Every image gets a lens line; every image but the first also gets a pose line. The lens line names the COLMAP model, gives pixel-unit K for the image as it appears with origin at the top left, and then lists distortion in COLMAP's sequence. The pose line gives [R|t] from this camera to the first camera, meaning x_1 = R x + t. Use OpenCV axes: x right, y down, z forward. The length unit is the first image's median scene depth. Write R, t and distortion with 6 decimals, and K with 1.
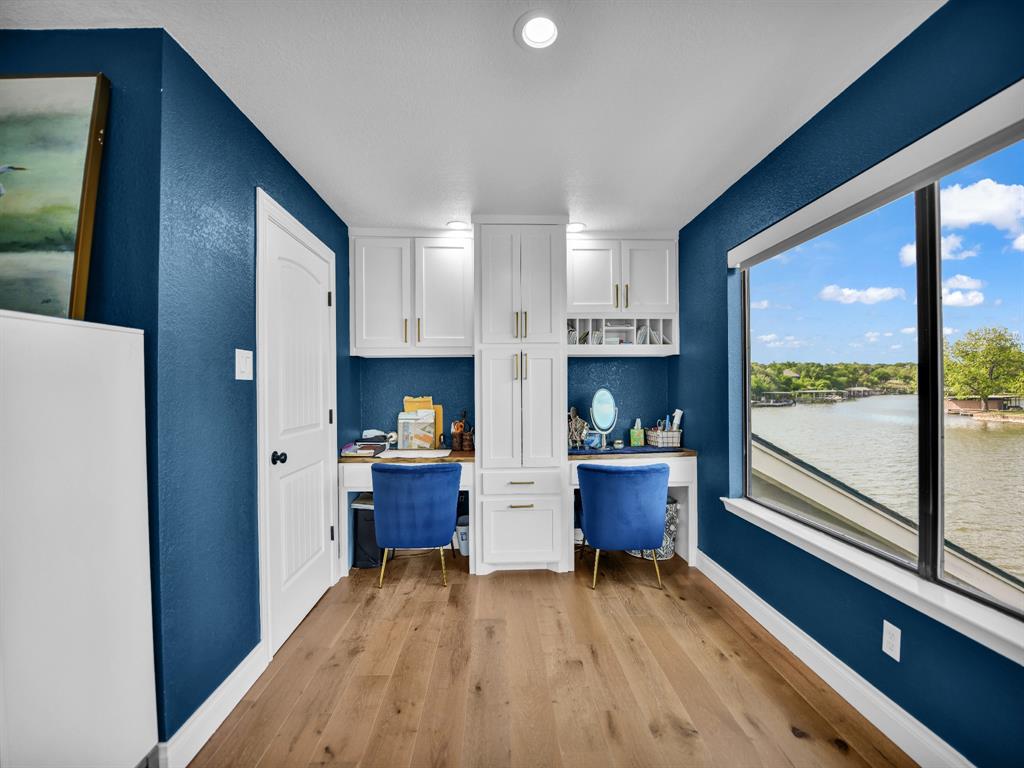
lens RADIAL K [[422.1, 0, 512.0], [0, 422.1, 393.5], [0, 0, 1]] dist [-0.023408, -0.000432]
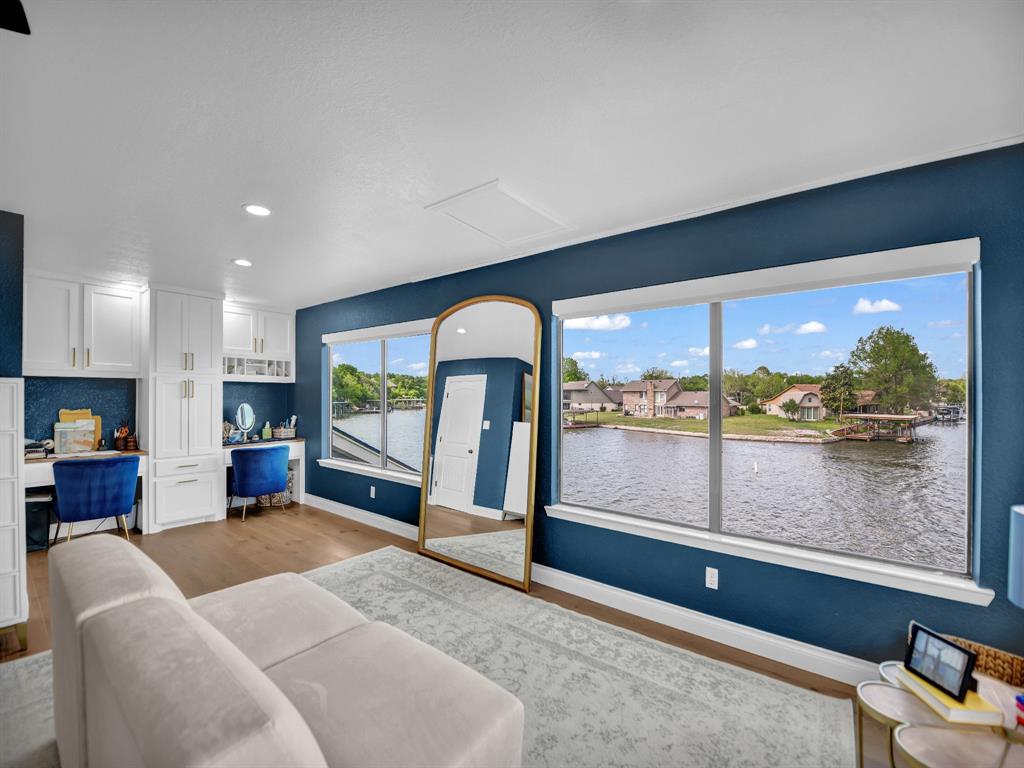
lens RADIAL K [[422.1, 0, 512.0], [0, 422.1, 393.5], [0, 0, 1]] dist [-0.023408, -0.000432]
pose [[0.644613, 0.017472, 0.764309, -0.352758], [-0.003897, 0.999801, -0.019569, -0.022513], [-0.764499, 0.009636, 0.644553, -0.811348]]
